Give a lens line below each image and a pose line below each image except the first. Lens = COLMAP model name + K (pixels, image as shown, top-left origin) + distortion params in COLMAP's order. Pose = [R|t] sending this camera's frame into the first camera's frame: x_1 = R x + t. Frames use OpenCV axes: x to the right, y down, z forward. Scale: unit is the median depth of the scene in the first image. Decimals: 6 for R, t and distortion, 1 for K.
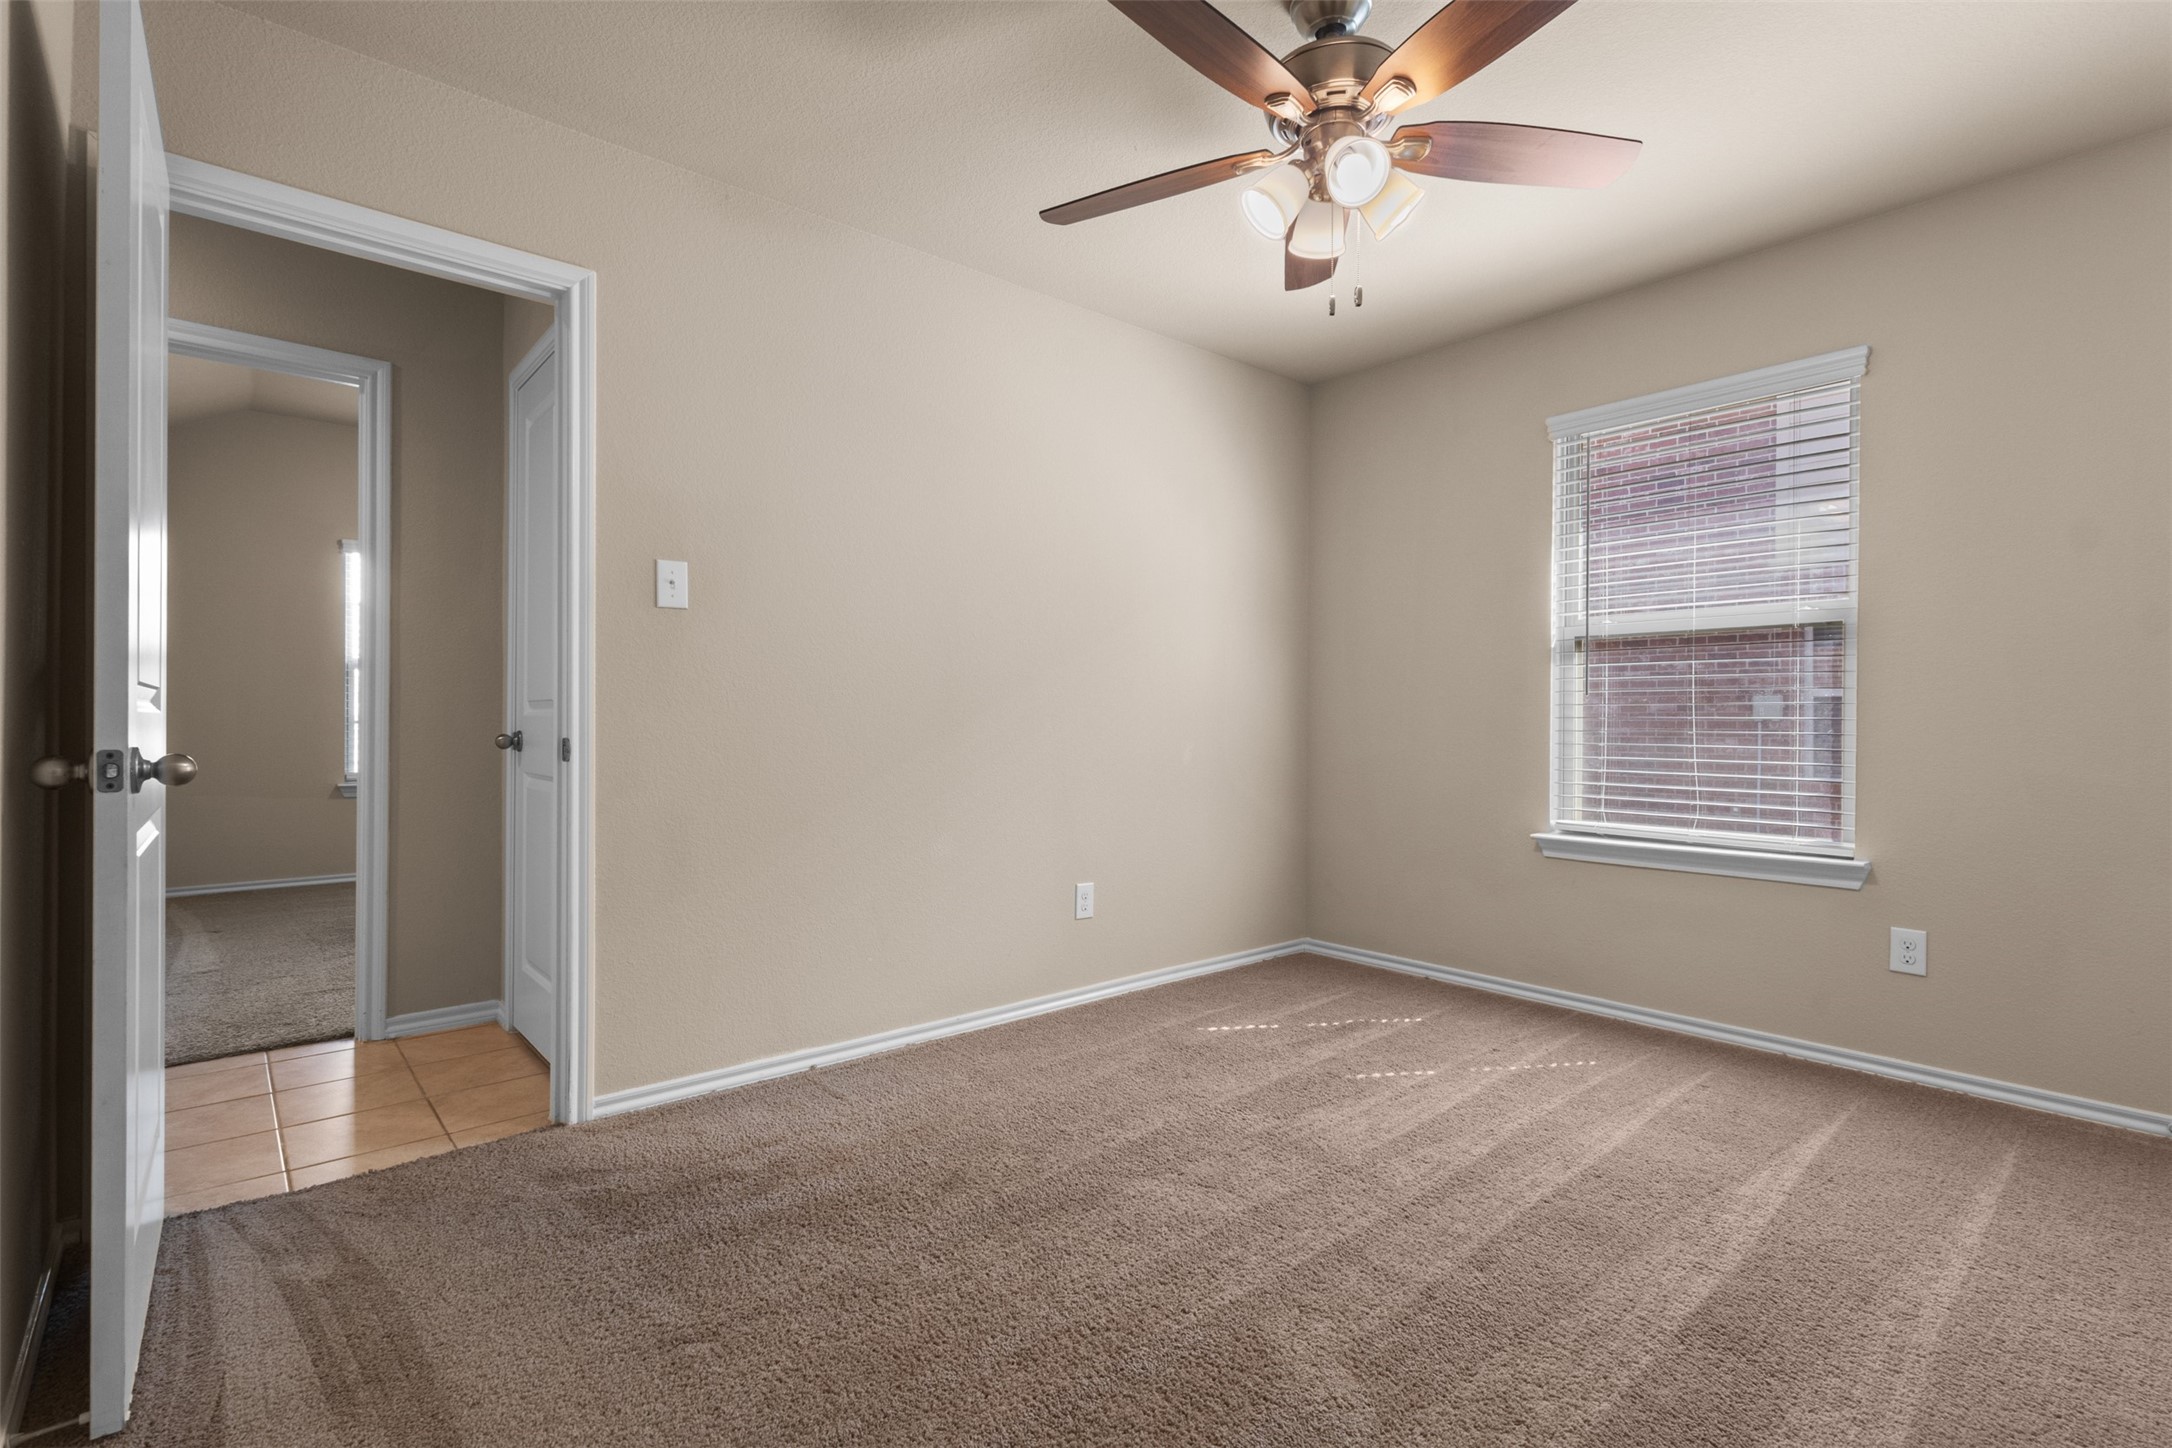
lens RADIAL K [[1000.1, 0, 1088.1], [0, 1000.1, 721.1], [0, 0, 1]] dist [0.001029, 0.000931]
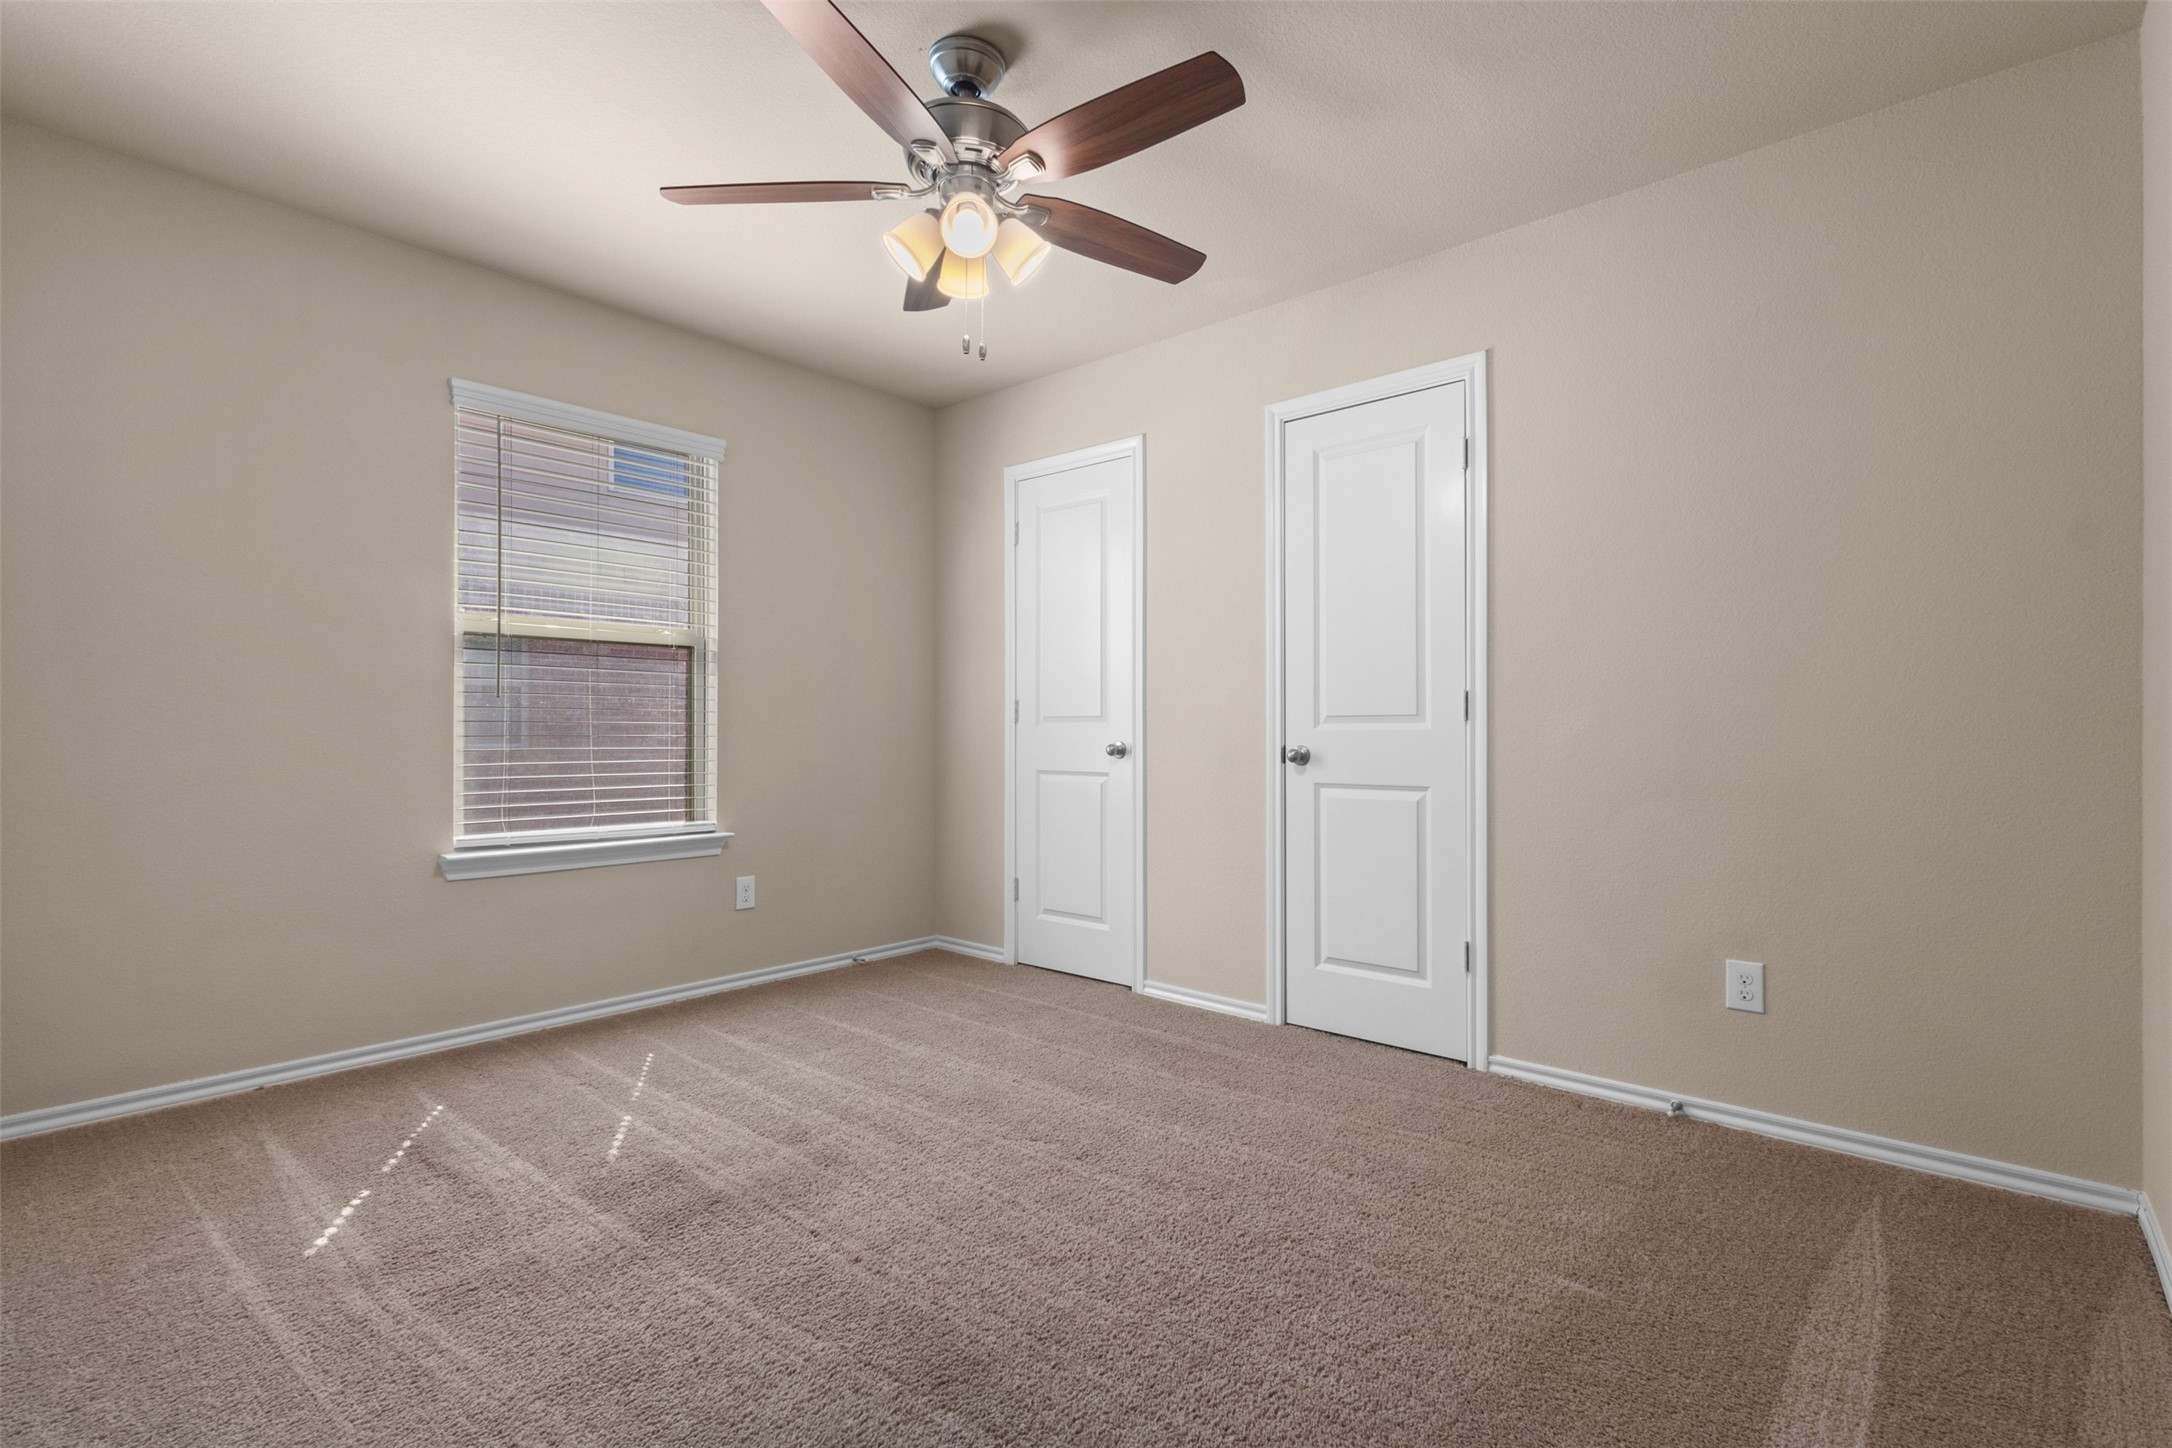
lens RADIAL K [[1000.1, 0, 1086.9], [0, 1000.1, 731.7], [0, 0, 1]] dist [0.001029, 0.000931]
pose [[-0.147805, -0.003717, 0.989010, -0.553495], [-0.005855, 0.999979, 0.002883, 0.000557], [-0.988999, -0.005365, -0.147824, 0.666545]]
